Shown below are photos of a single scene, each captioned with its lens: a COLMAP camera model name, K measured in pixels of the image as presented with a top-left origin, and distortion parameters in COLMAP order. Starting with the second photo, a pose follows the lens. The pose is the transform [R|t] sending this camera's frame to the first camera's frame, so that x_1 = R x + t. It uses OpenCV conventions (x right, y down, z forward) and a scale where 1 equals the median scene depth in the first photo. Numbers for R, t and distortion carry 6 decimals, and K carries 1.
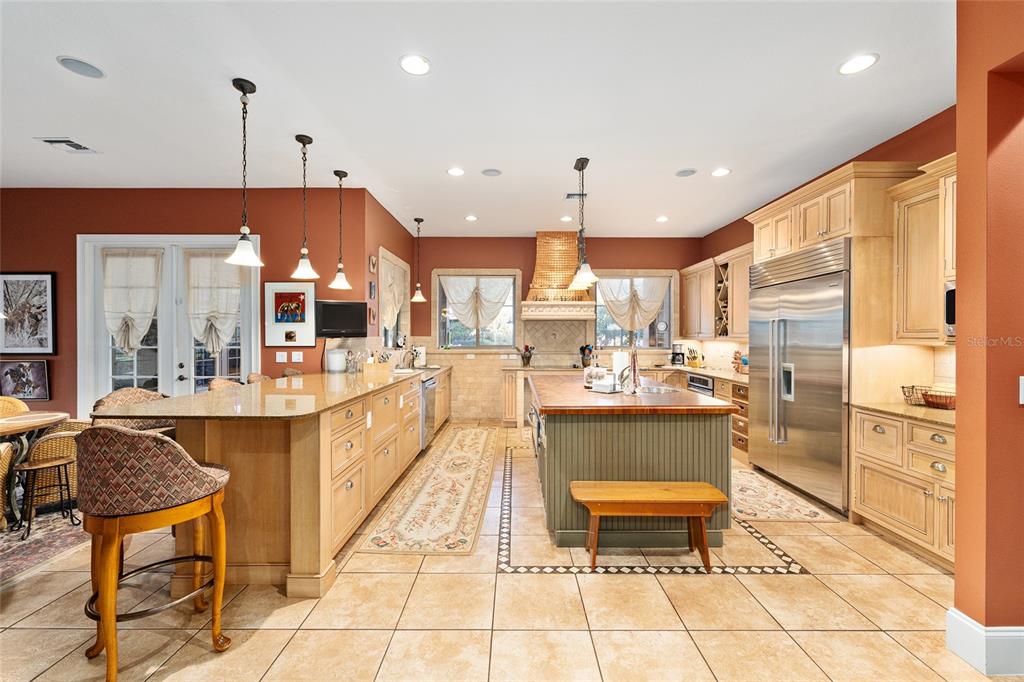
lens RADIAL K [[409.3, 0, 512.9], [0, 409.3, 340.3], [0, 0, 1]] dist [-0.001105, 0.000224]
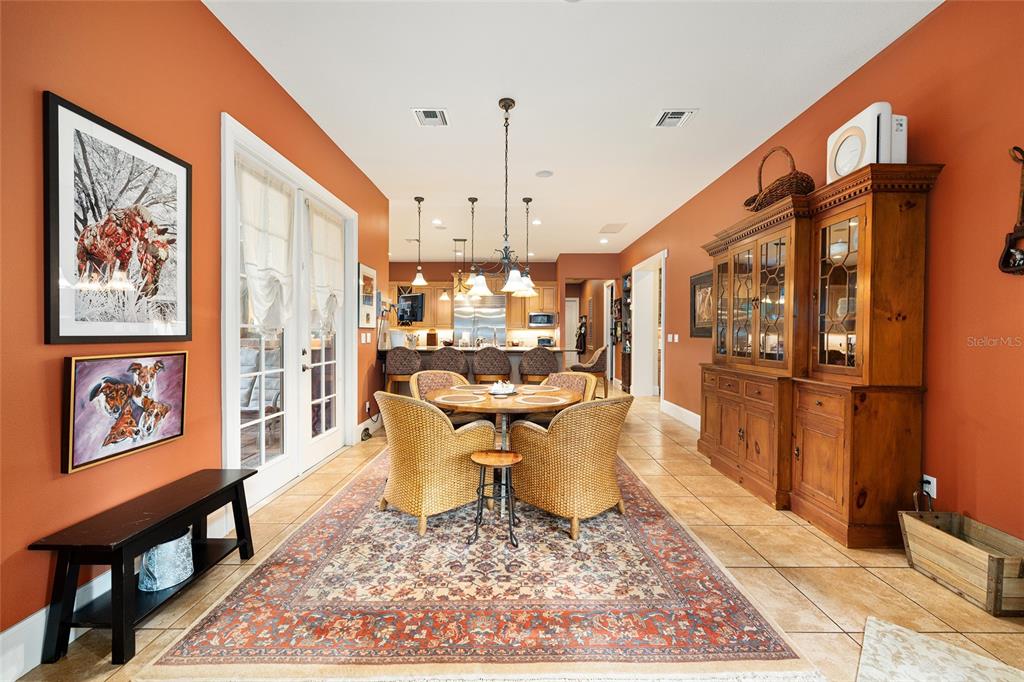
lens RADIAL K [[409.3, 0, 512.5], [0, 409.3, 337.1], [0, 0, 1]] dist [-0.001105, 0.000224]
pose [[-0.003584, -0.010986, 0.999933, -1.599814], [0.005675, 0.999923, 0.011006, 0.030068], [-0.999977, 0.005714, -0.003522, 0.626532]]
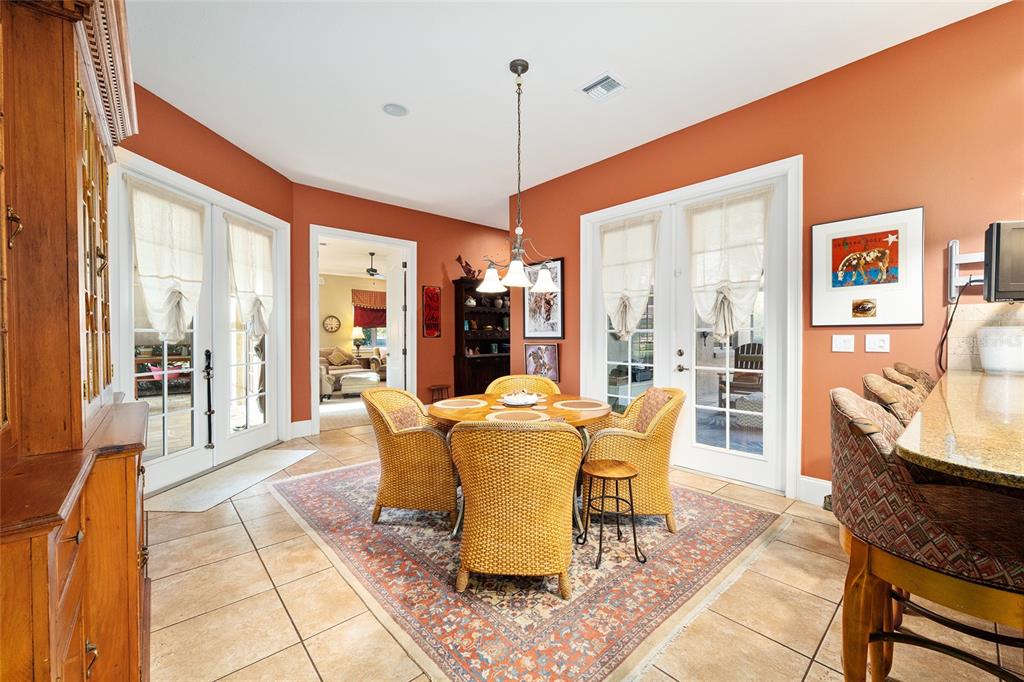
lens RADIAL K [[409.3, 0, 516.3], [0, 409.3, 339.7], [0, 0, 1]] dist [-0.001105, 0.000224]
pose [[0.674436, 0.003450, -0.738325, -0.443510], [-0.001256, 0.999993, 0.003525, 0.034551], [0.738332, -0.001450, 0.674436, 0.223751]]
